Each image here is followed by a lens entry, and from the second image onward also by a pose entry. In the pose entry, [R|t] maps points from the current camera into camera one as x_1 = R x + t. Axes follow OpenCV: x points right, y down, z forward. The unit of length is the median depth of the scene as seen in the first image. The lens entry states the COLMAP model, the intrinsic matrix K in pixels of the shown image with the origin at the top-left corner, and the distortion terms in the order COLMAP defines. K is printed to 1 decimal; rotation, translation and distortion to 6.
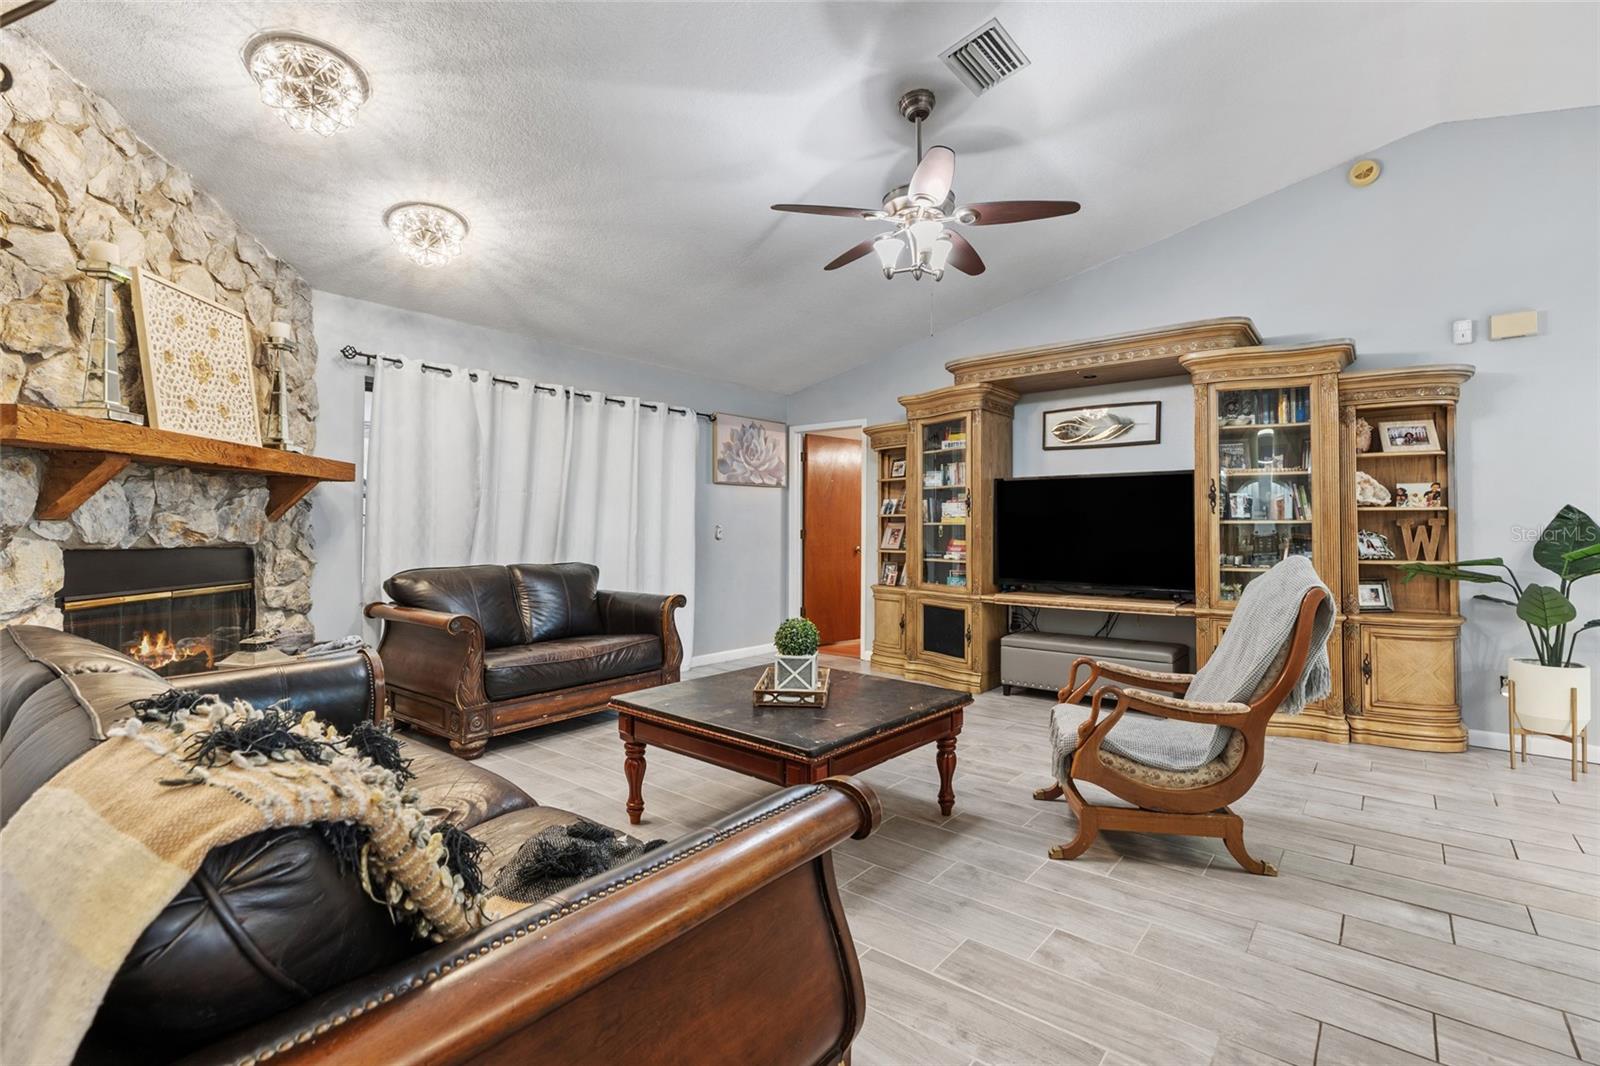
lens RADIAL K [[721.9, 0, 800.1], [0, 721.9, 524.7], [0, 0, 1]] dist [0.002501, 0.000032]
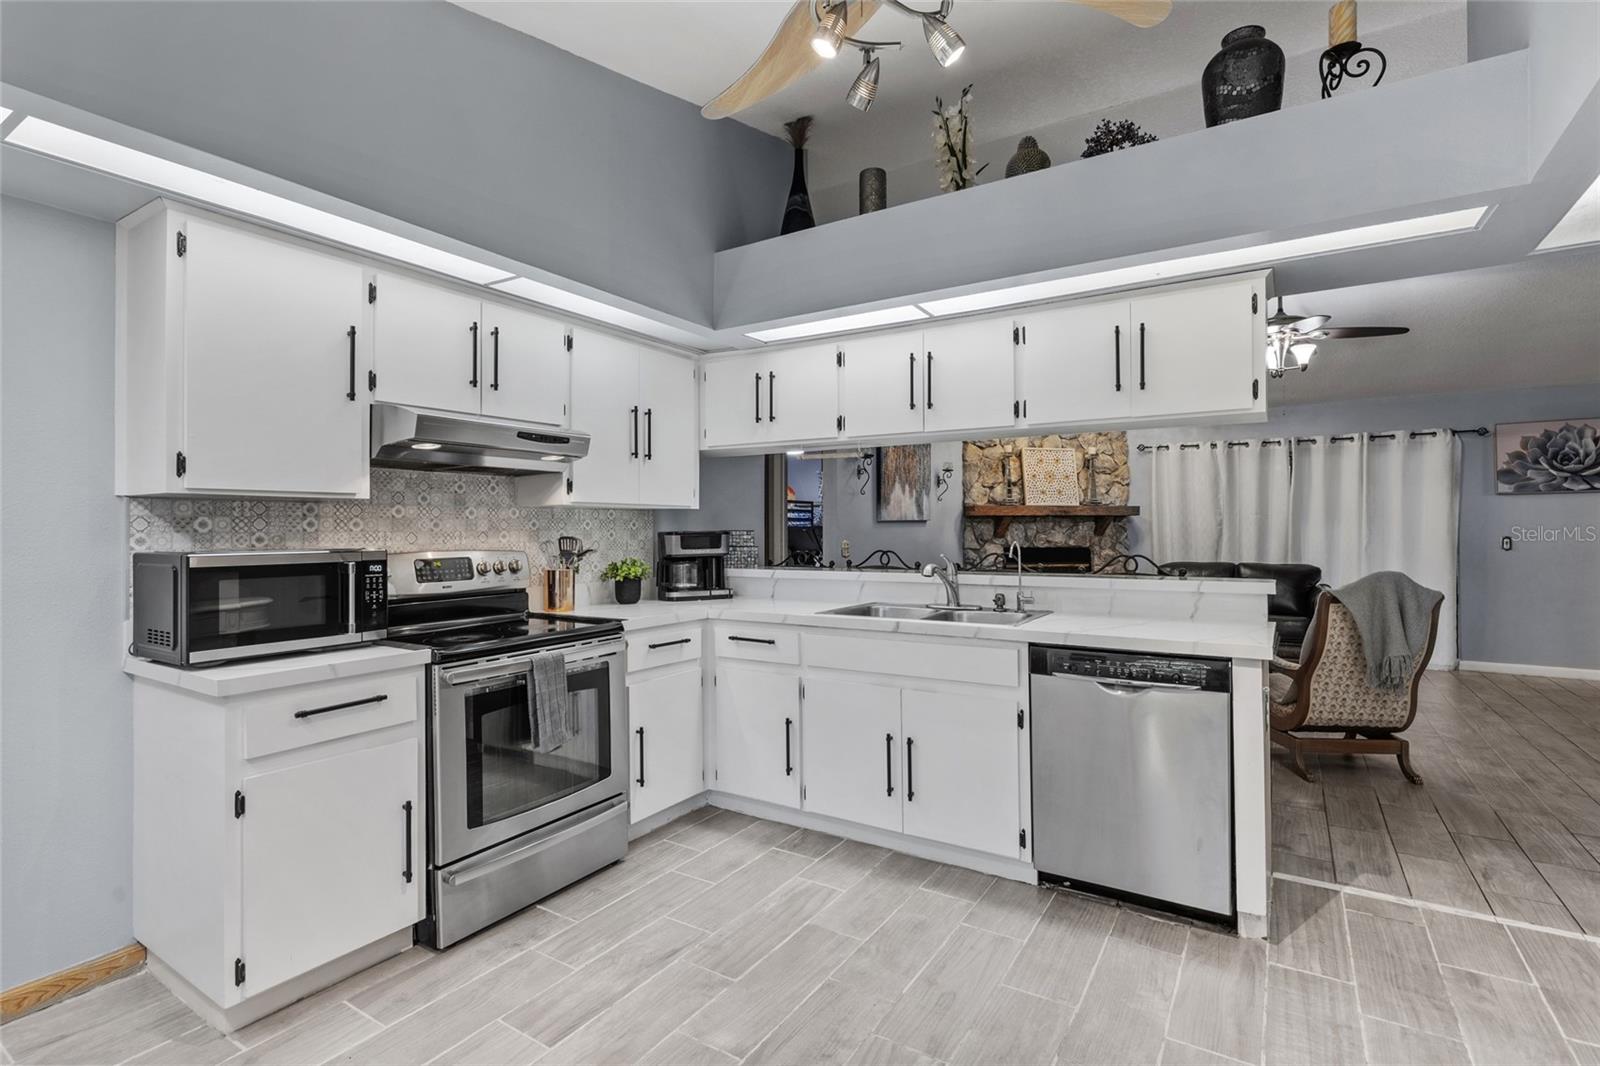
lens RADIAL K [[755.2, 0, 809.6], [0, 755.2, 521.6], [0, 0, 1]] dist [-0.000333, 0.000043]
pose [[0.126106, -0.014185, -0.991915, 1.285976], [0.011332, 0.999853, -0.012858, -0.027118], [0.991952, -0.009619, 0.126248, -0.132396]]
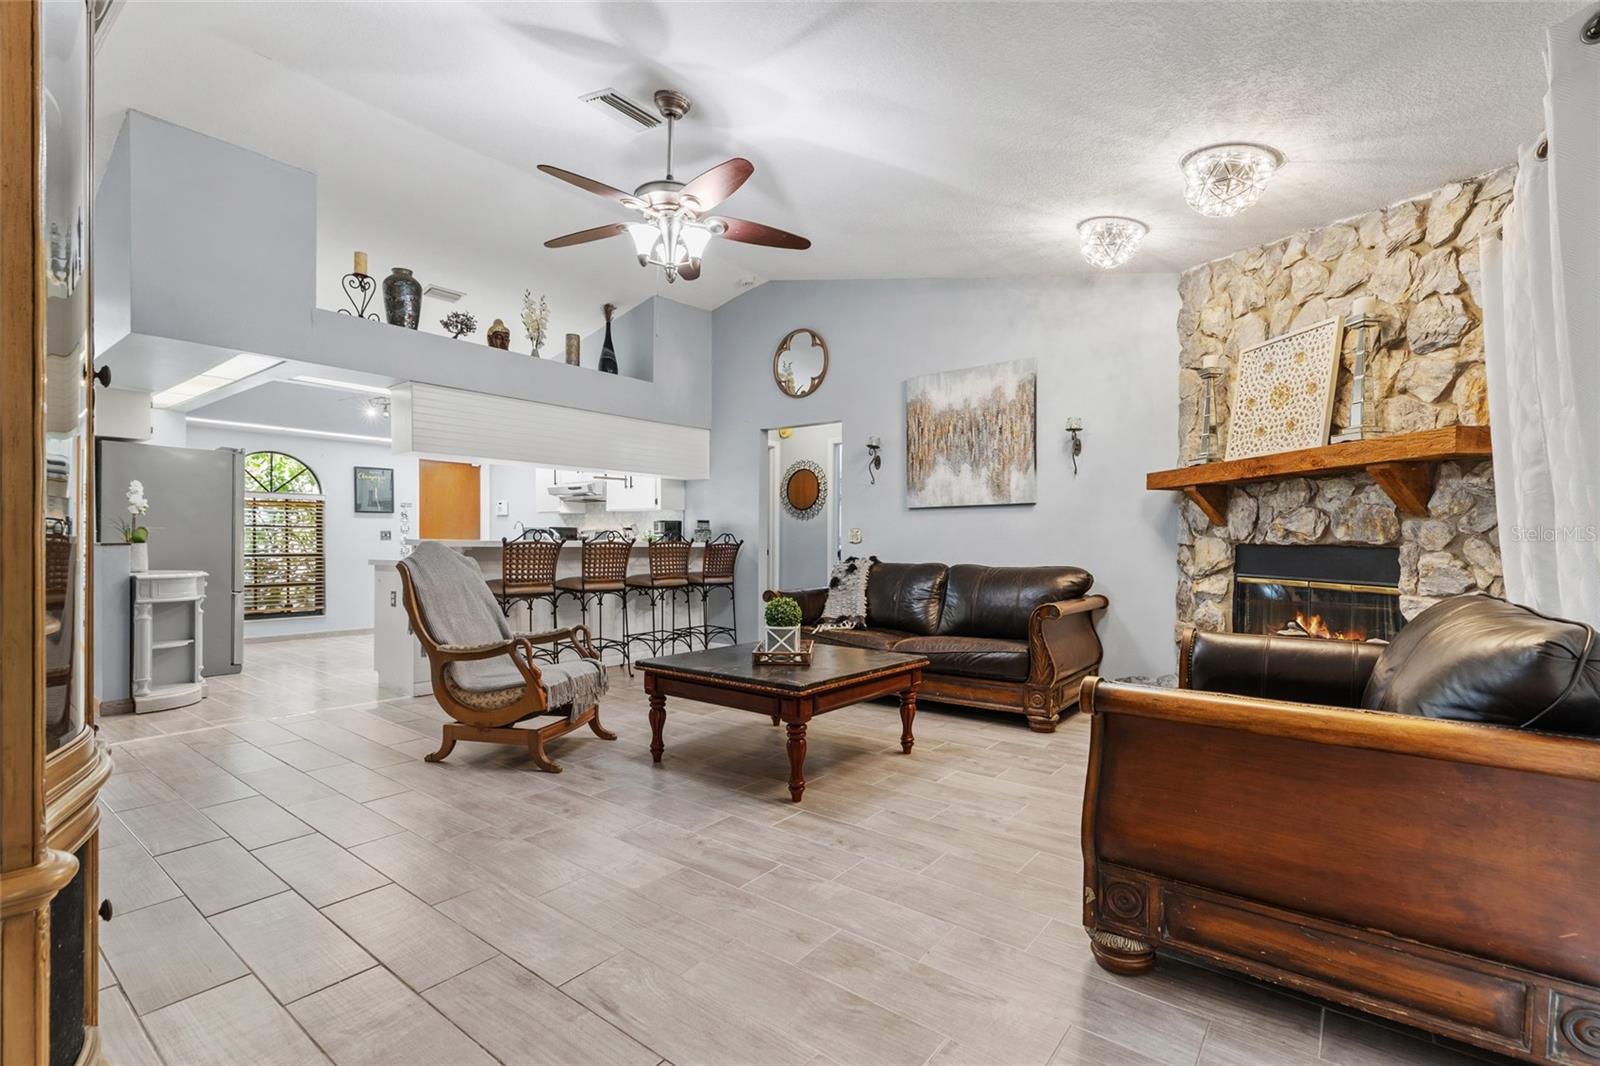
lens RADIAL K [[726.5, 0, 809.6], [0, 726.5, 550.3], [0, 0, 1]] dist [0.003297, 0.000494]
pose [[-0.999368, -0.008832, -0.034447, -0.002985], [-0.008999, 0.999948, 0.004710, 0.032239], [0.034403, 0.005017, -0.999395, 1.660012]]
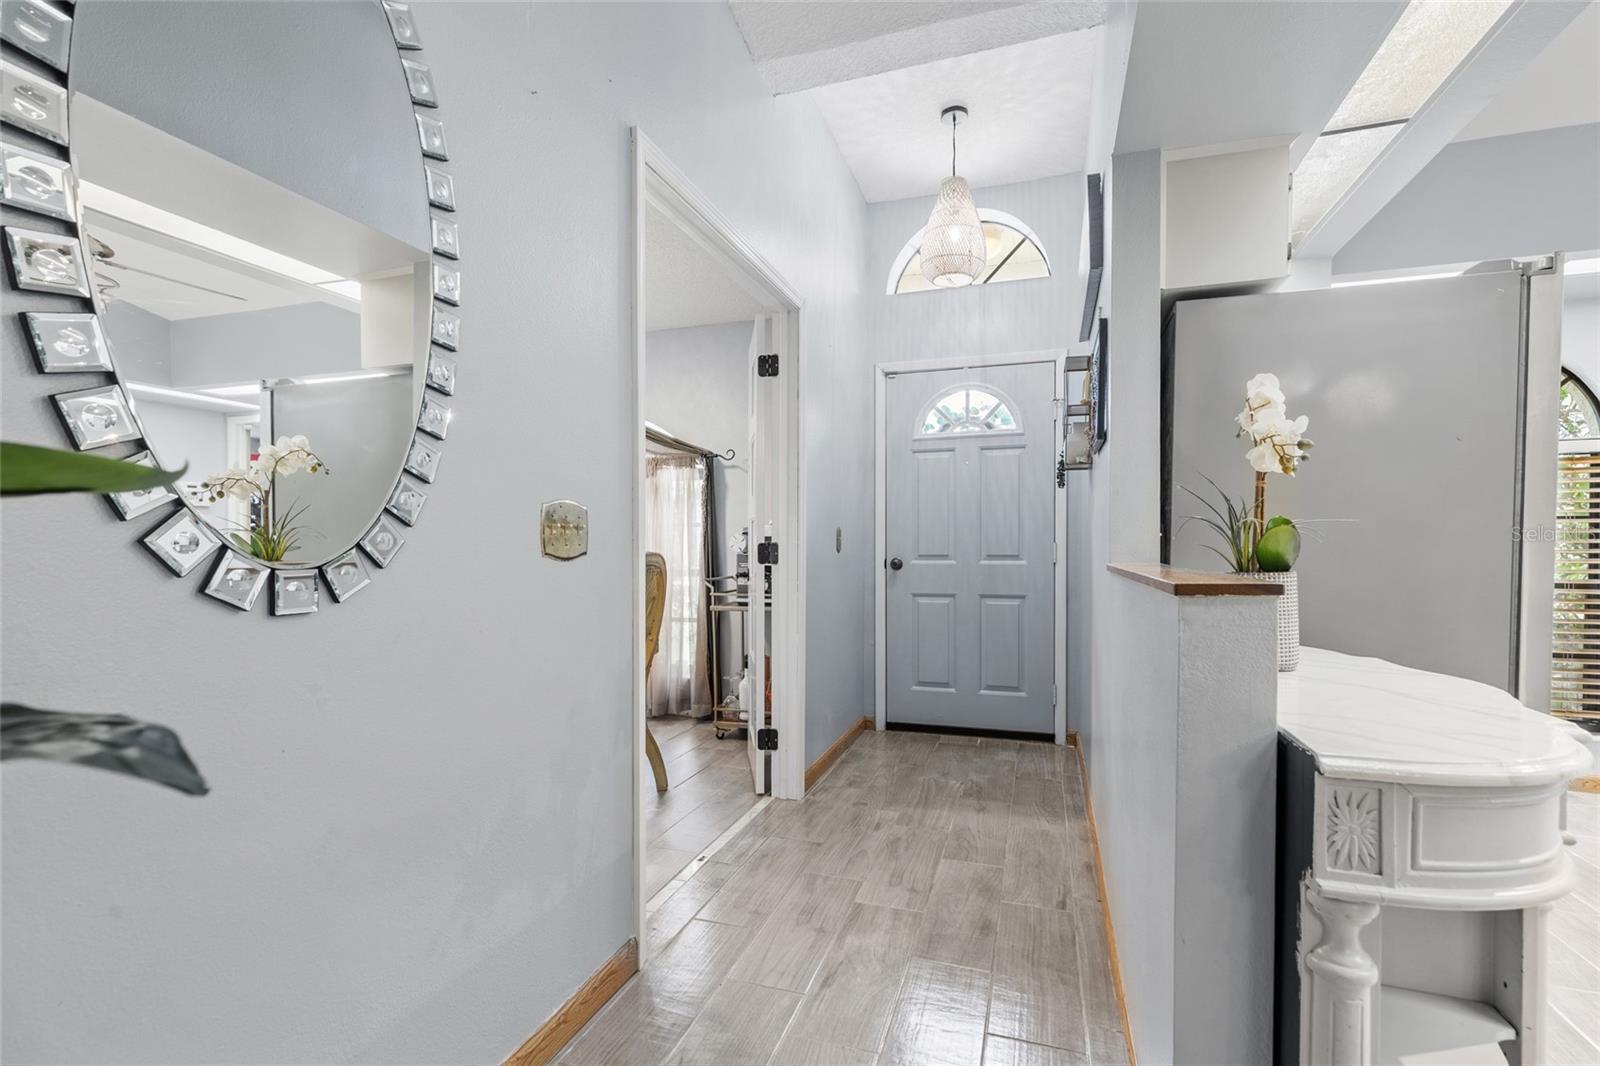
lens RADIAL K [[720.8, 0, 802.4], [0, 720.8, 553.4], [0, 0, 1]] dist [0.004218, 0.000769]
pose [[-0.358856, -0.022606, 0.933119, 0.844616], [-0.007568, 0.999744, 0.021310, 0.019901], [-0.933362, 0.000586, -0.358935, 0.730240]]
